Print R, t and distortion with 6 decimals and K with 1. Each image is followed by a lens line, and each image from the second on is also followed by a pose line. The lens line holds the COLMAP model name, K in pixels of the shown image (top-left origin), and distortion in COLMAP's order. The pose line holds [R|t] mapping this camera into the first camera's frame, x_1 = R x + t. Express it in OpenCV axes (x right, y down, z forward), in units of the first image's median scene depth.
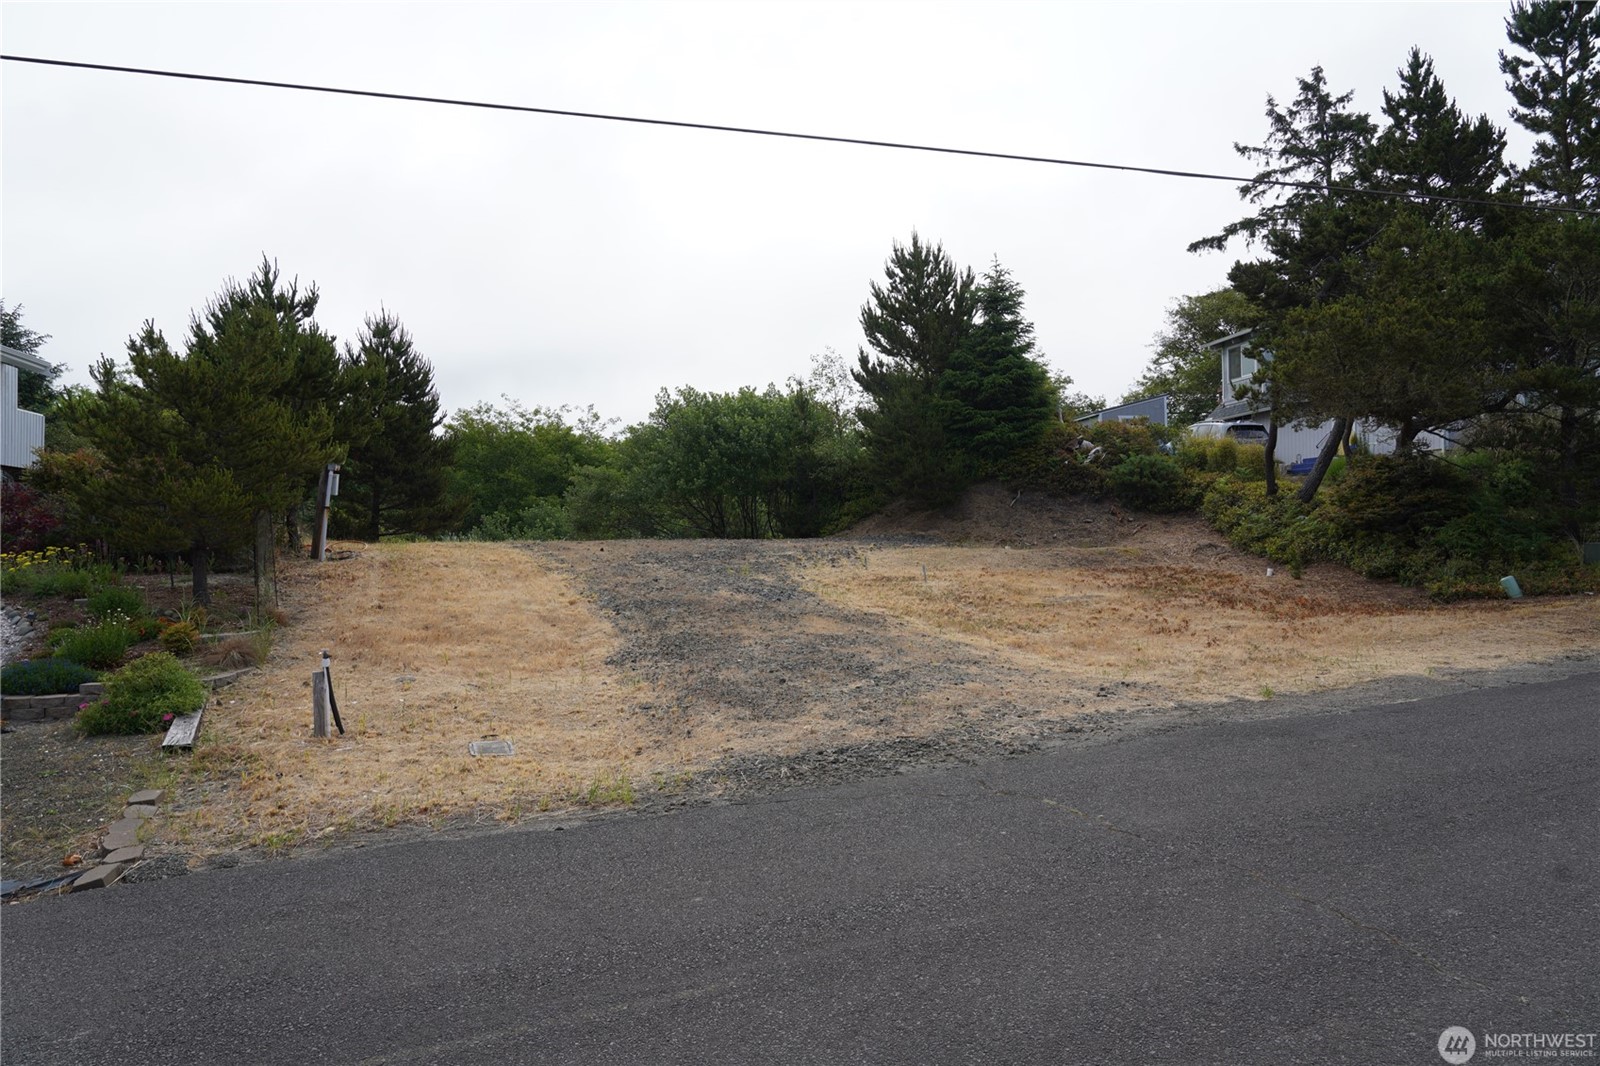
lens RADIAL K [[1090.7, 0, 804.0], [0, 1090.7, 532.0], [0, 0, 1]] dist [-0.031185, 0.012238]
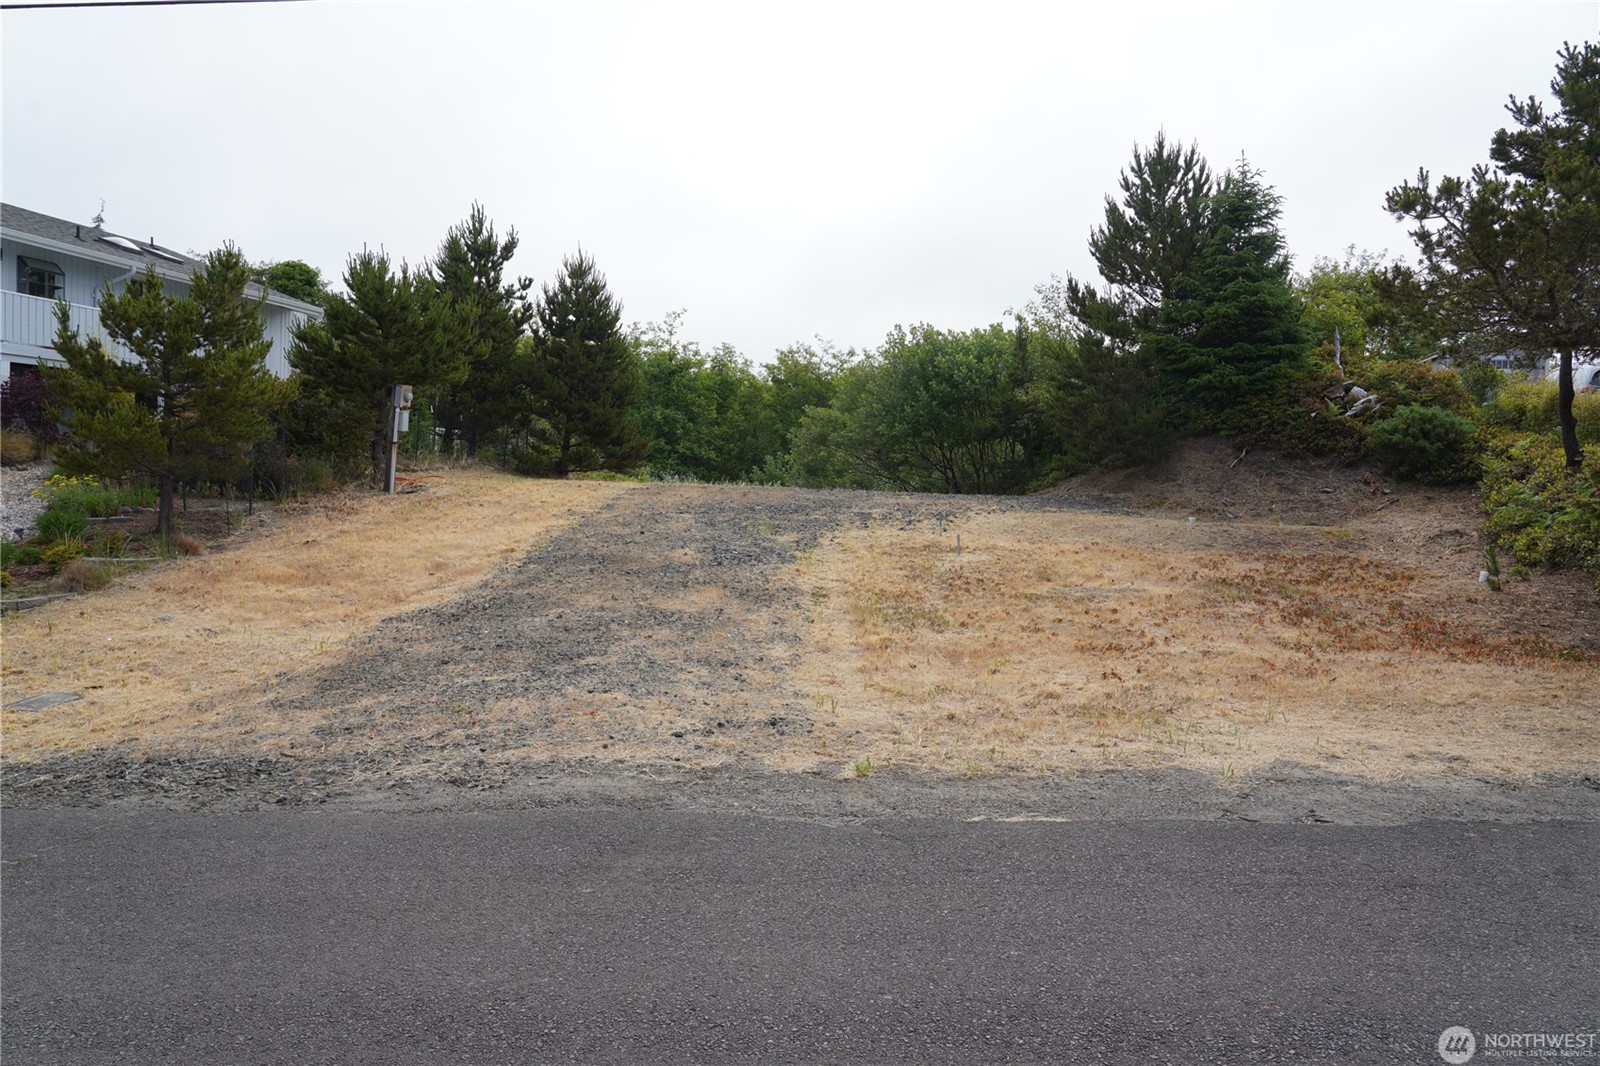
lens RADIAL K [[1090.7, 0, 790.2], [0, 1090.7, 538.9], [0, 0, 1]] dist [-0.031185, 0.012238]
pose [[0.910610, 0.066391, -0.407898, 0.214704], [-0.042877, 0.996863, 0.066533, -0.010019], [0.411036, -0.043096, 0.910600, 0.126659]]
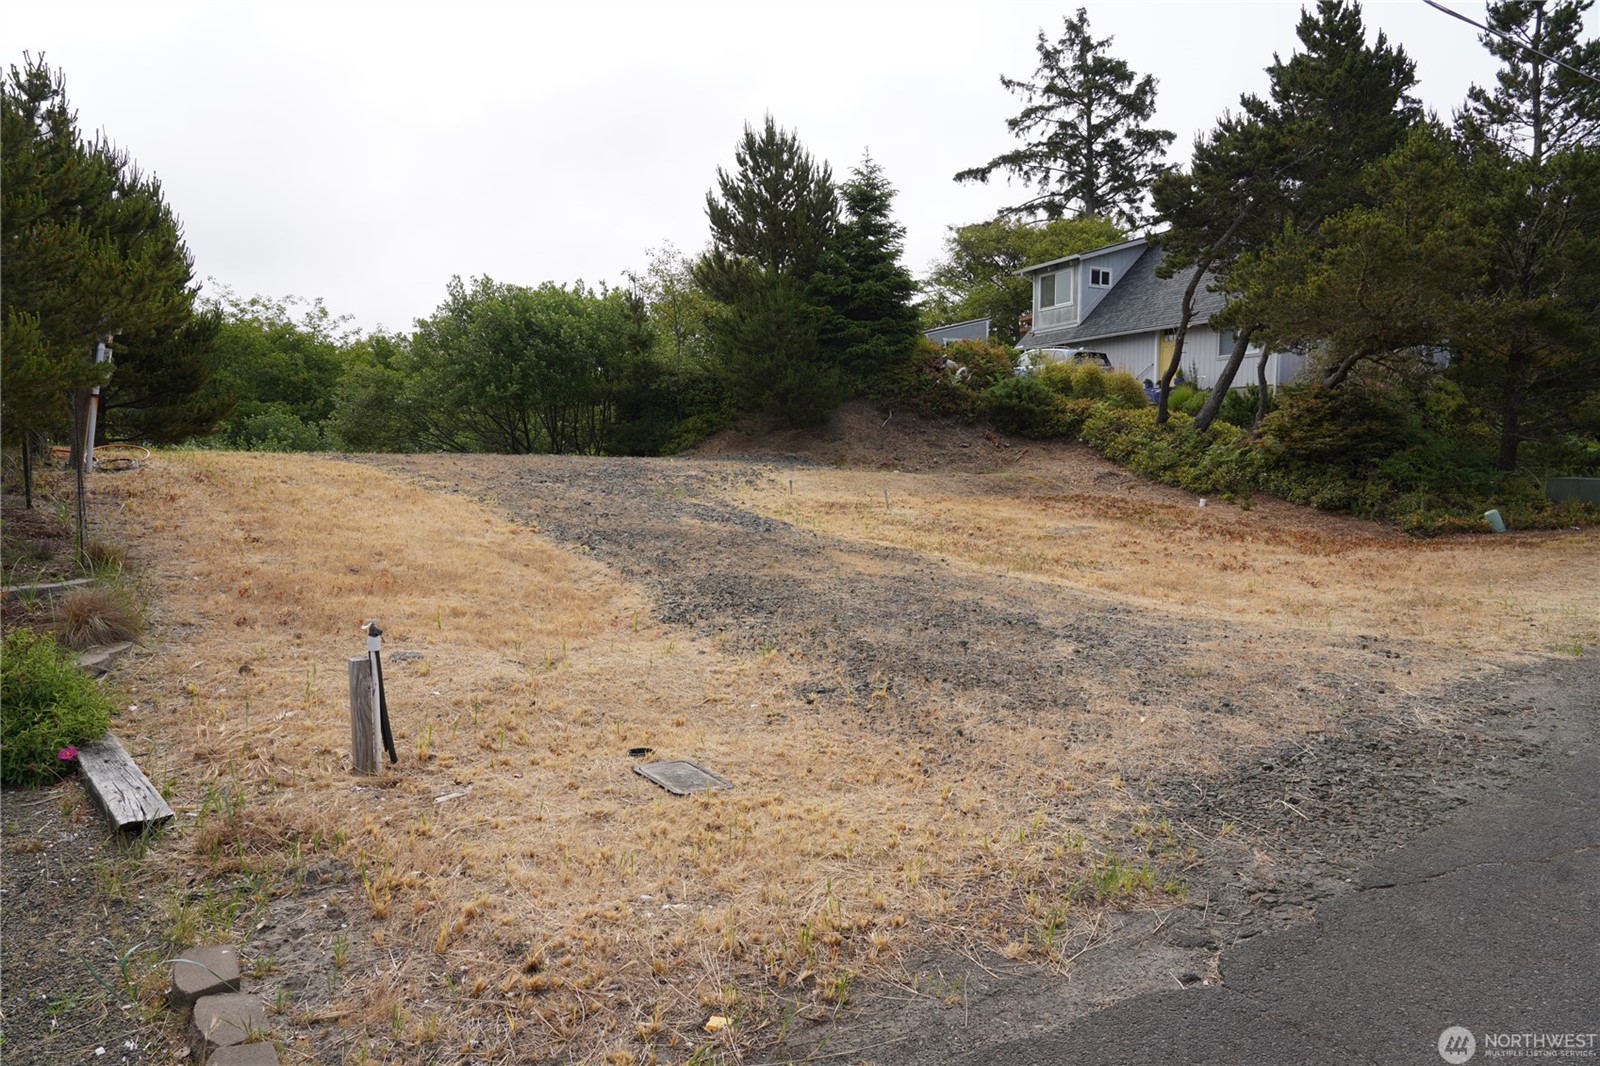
lens RADIAL K [[1090.7, 0, 807.2], [0, 1090.7, 532.8], [0, 0, 1]] dist [-0.031185, 0.012238]
pose [[0.960261, 0.003538, 0.279082, -0.121732], [-0.022643, 0.997611, 0.065263, 0.006357], [-0.278184, -0.068988, 0.958047, 0.125477]]
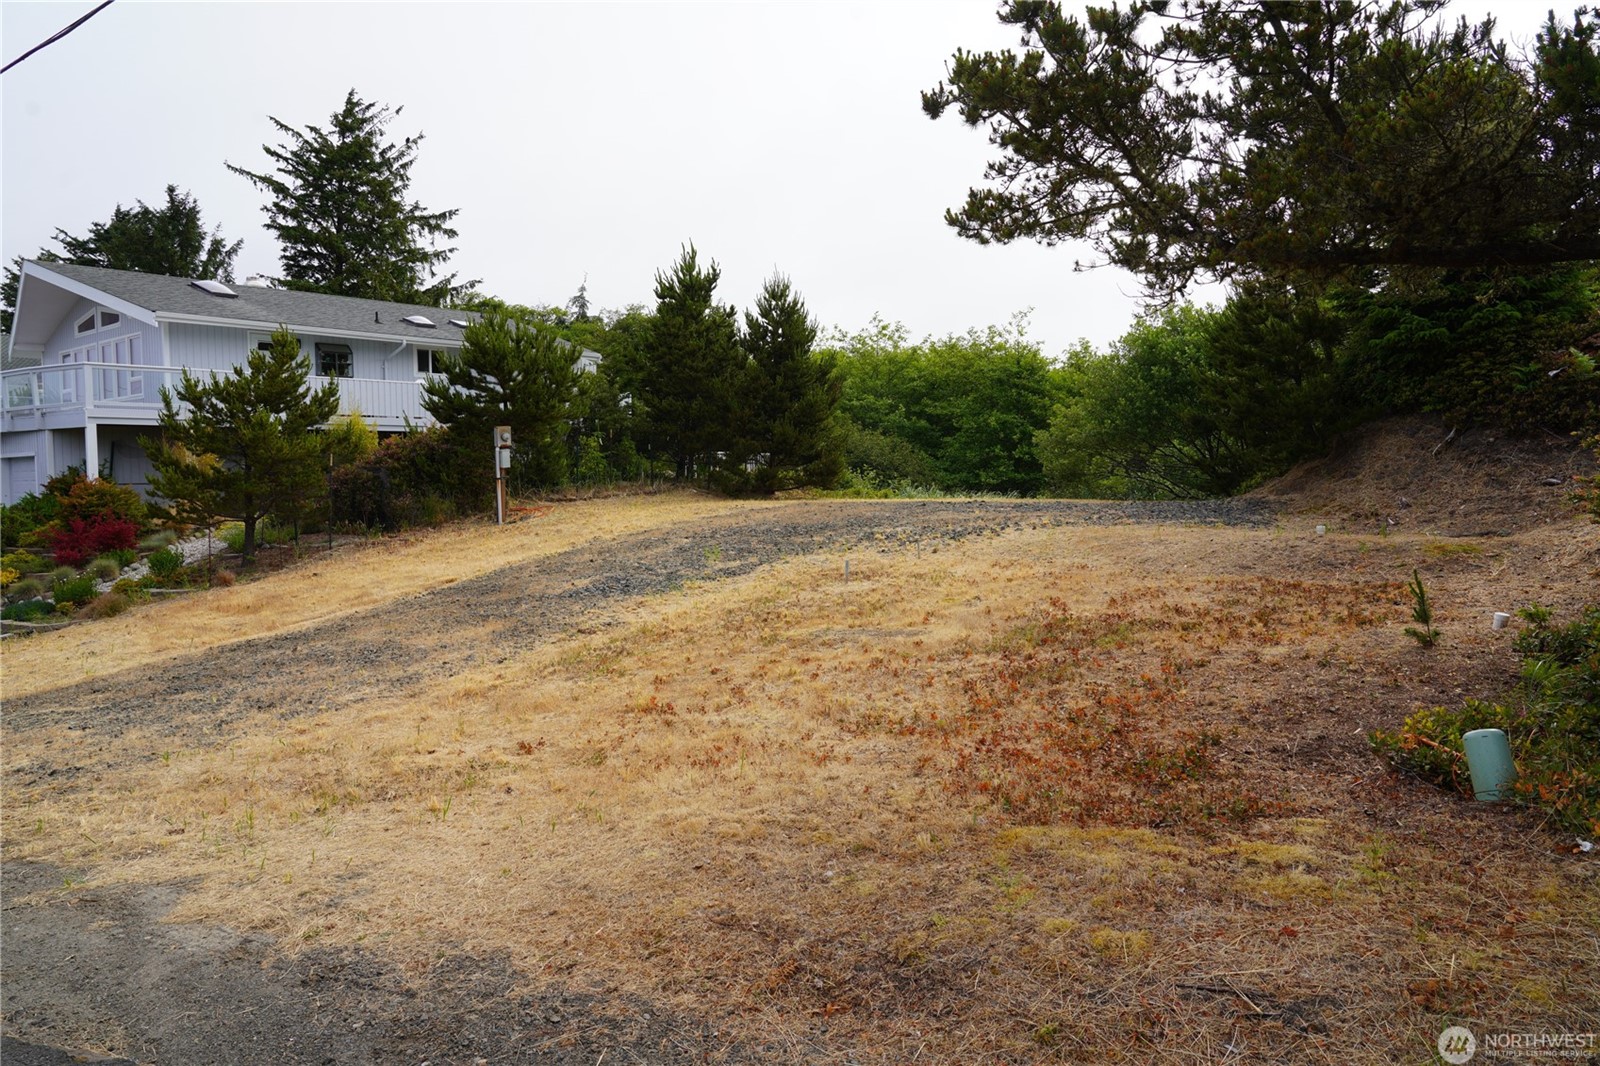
lens RADIAL K [[1090.7, 0, 787.1], [0, 1090.7, 535.5], [0, 0, 1]] dist [-0.031185, 0.012238]
pose [[0.599179, 0.046668, -0.799253, 0.432476], [0.013270, 0.997584, 0.068196, -0.023495], [0.800505, -0.051468, 0.597112, 0.349214]]
